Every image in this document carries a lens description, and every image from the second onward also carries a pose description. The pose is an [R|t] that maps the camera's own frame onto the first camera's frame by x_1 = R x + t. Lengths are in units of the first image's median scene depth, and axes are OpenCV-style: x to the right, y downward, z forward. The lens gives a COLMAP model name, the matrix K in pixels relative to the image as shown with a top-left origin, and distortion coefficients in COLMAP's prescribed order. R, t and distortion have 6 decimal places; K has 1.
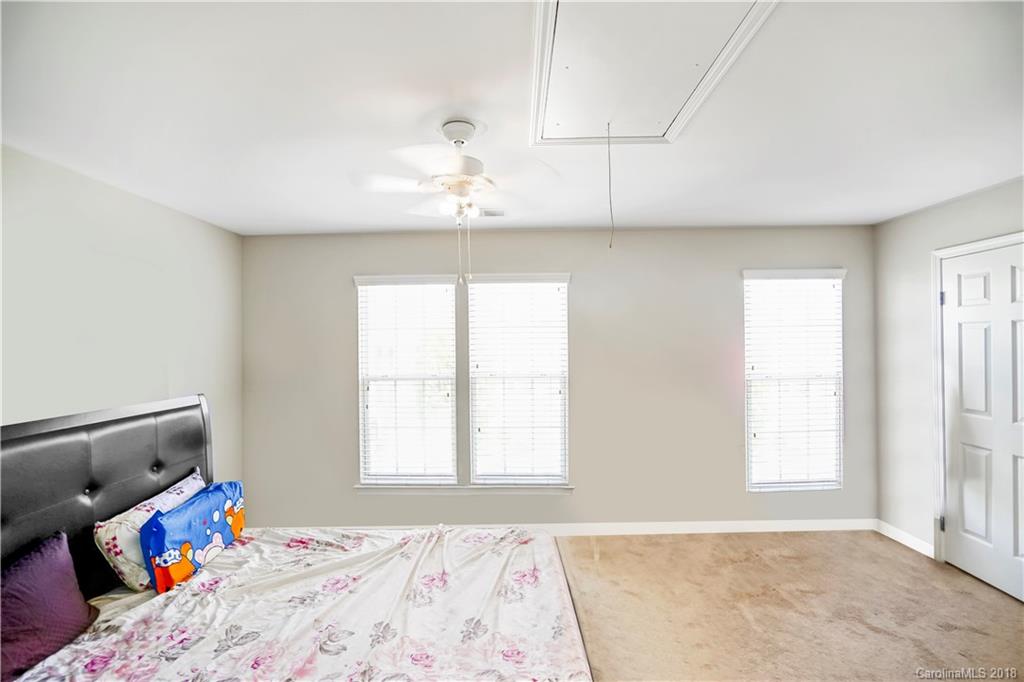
lens RADIAL K [[450.5, 0, 512.0], [0, 450.5, 341.0], [0, 0, 1]] dist [-0.055939, 0.017979]
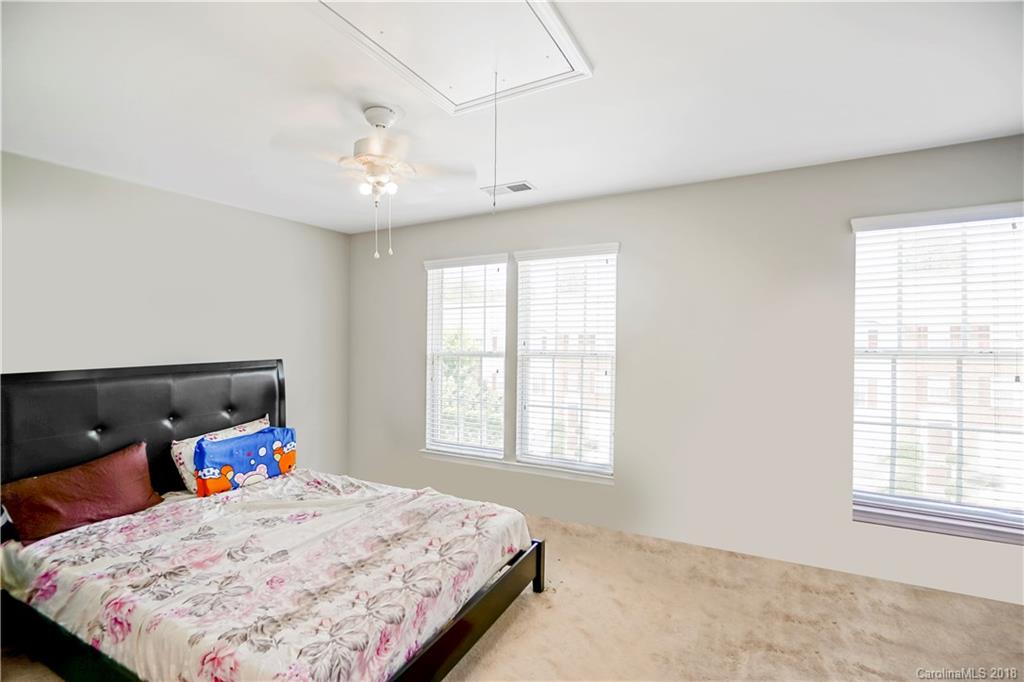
lens RADIAL K [[450.5, 0, 512.0], [0, 450.5, 341.0], [0, 0, 1]] dist [-0.055939, 0.017979]
pose [[0.898001, 0.014335, -0.439760, 0.541208], [-0.004483, 0.999715, 0.023435, 0.041920], [0.439970, -0.019074, 0.897810, 0.162521]]
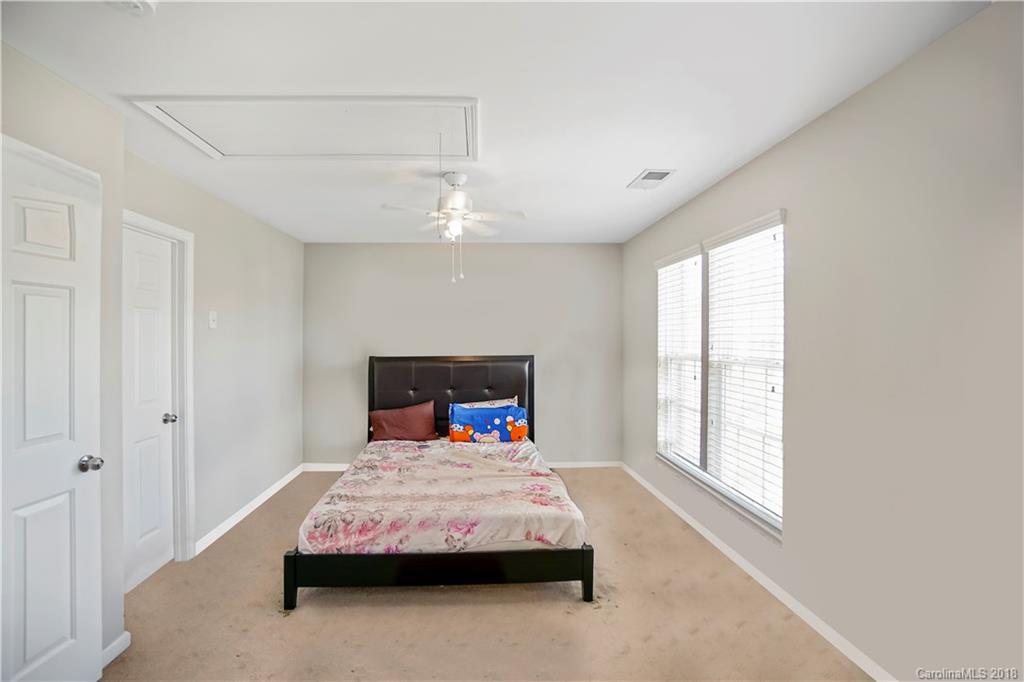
lens RADIAL K [[468.8, 0, 512.0], [0, 468.8, 341.0], [0, 0, 1]] dist [-0.017646, 0.000979]
pose [[0.106306, 0.023319, -0.994060, 1.191752], [0.006586, 0.999687, 0.024155, 0.030315], [0.994312, -0.009115, 0.106120, 0.851857]]
